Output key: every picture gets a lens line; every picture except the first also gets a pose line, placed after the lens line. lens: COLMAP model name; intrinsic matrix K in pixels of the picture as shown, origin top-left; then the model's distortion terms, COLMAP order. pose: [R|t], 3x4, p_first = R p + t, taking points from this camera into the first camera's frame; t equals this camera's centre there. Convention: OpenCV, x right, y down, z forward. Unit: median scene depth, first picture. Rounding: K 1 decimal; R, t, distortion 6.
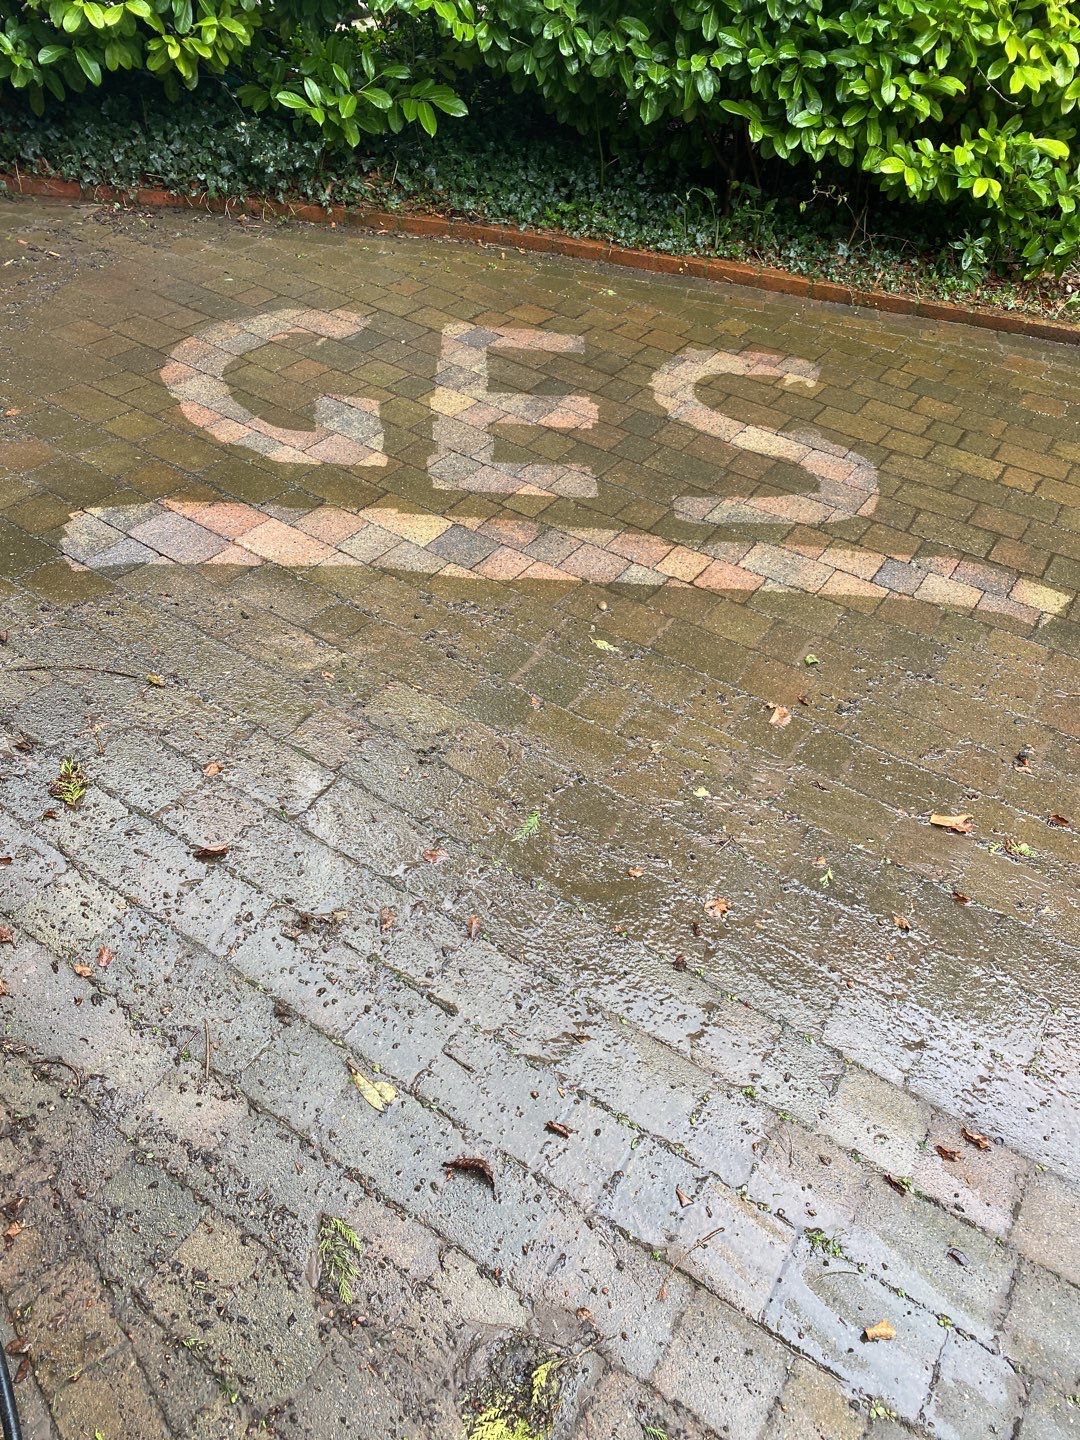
lens RADIAL K [[1088.0, 0, 545.7], [0, 1088.0, 723.9], [0, 0, 1]] dist [0.019495, -0.007279]
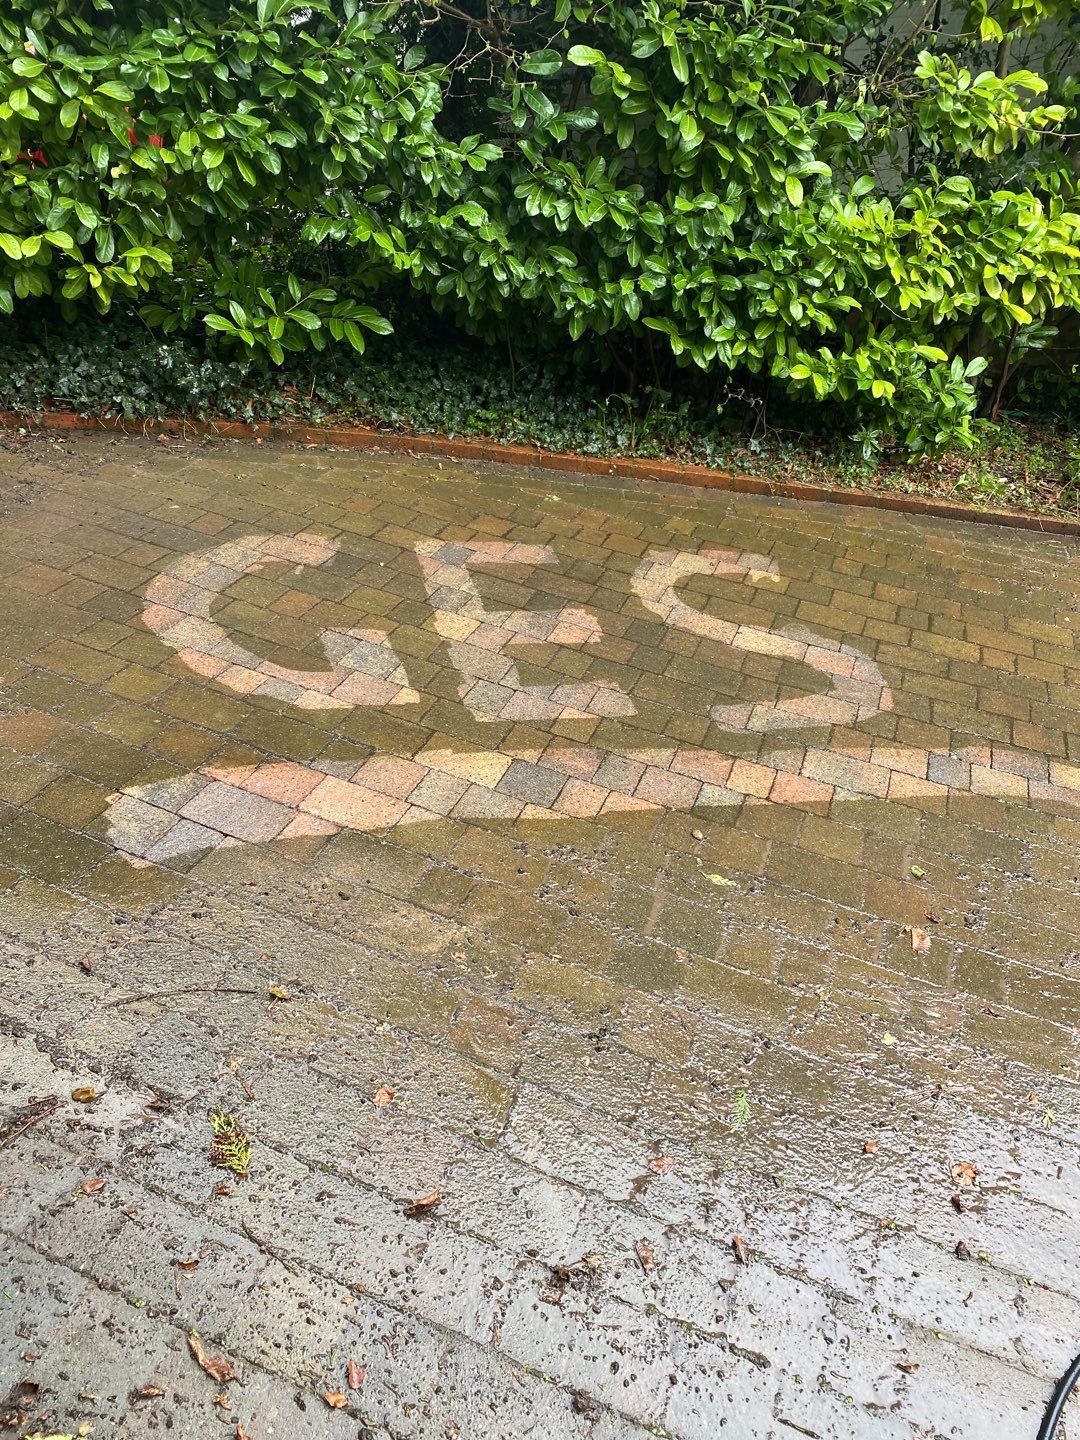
lens RADIAL K [[1086.8, 0, 540.5], [0, 1086.8, 726.4], [0, 0, 1]] dist [0.050070, -0.056307]
pose [[0.976364, -0.089820, 0.196583, -0.210690], [0.113453, 0.987159, -0.112449, -0.088664], [-0.183959, 0.132095, 0.974018, 0.053411]]
